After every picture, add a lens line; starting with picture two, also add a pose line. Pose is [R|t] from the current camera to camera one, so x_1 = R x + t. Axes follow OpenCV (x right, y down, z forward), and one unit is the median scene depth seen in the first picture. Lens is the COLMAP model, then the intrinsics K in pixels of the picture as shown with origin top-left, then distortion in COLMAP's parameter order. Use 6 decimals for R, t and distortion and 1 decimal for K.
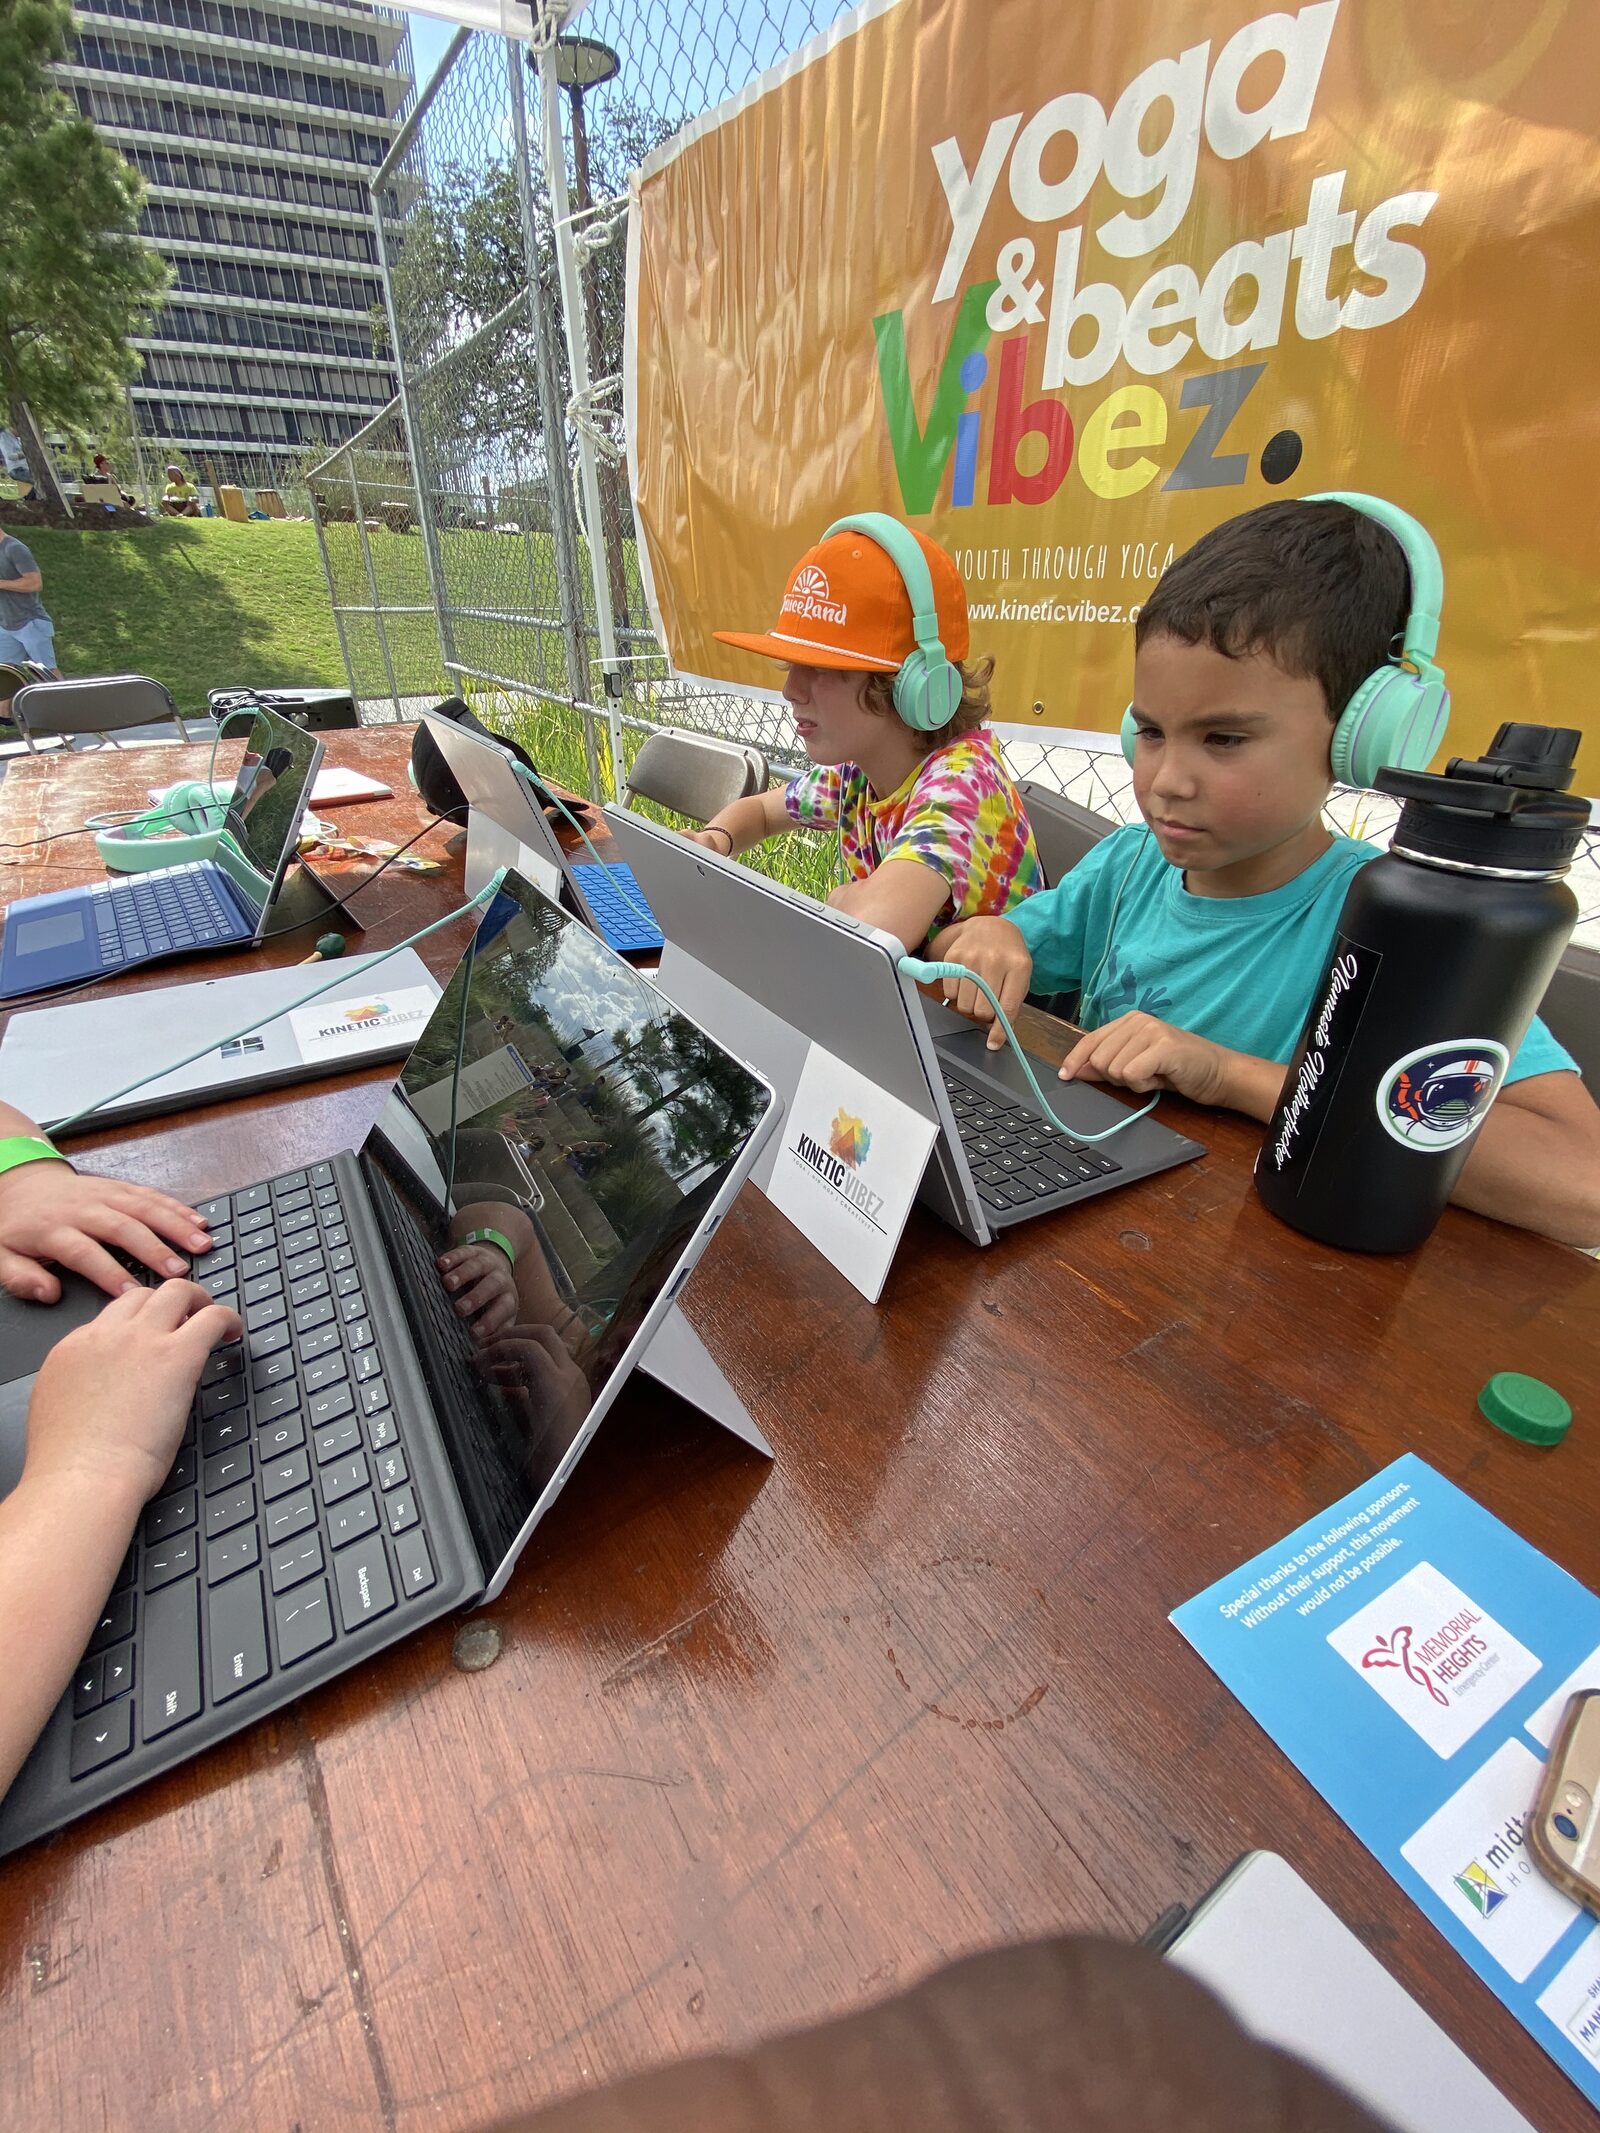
lens RADIAL K [[861.6, 0, 809.2], [0, 861.6, 1062.8], [0, 0, 1]] dist [0.008360, -0.015290]
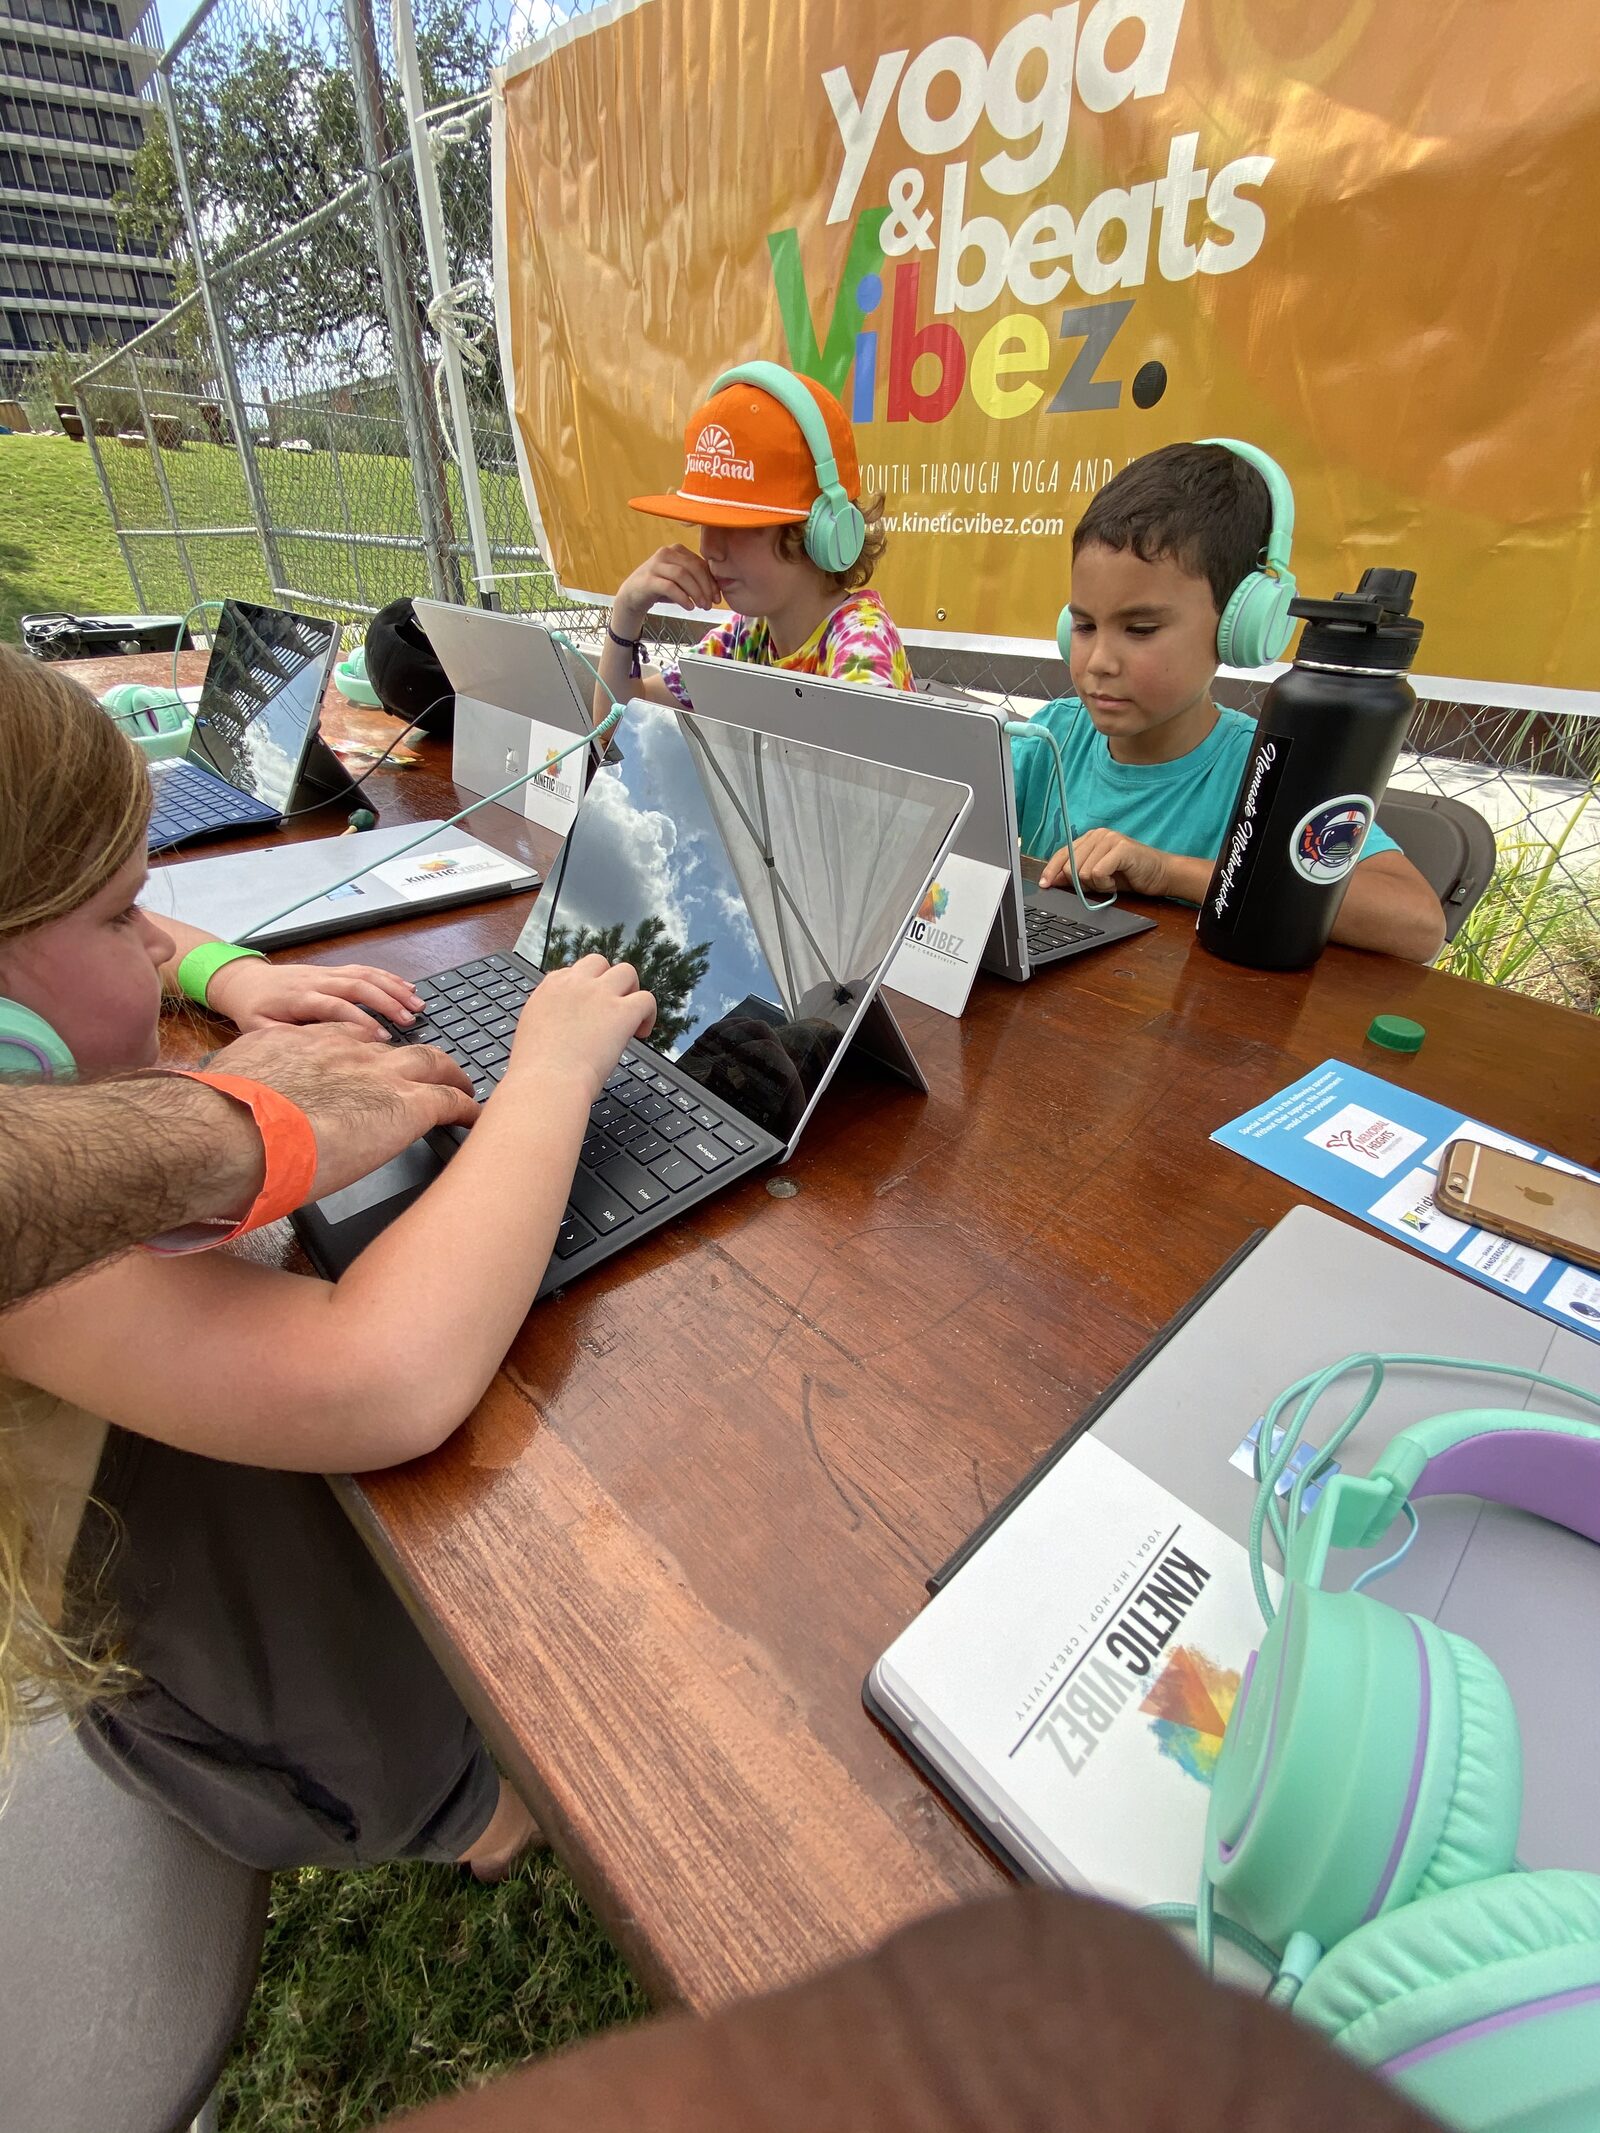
lens RADIAL K [[861.6, 0, 809.2], [0, 861.6, 1062.8], [0, 0, 1]] dist [0.008360, -0.015290]
pose [[0.984814, -0.078760, 0.154720, -0.147664], [0.069784, 0.995595, 0.062623, 0.100147], [-0.158971, -0.050875, 0.985972, -0.116974]]
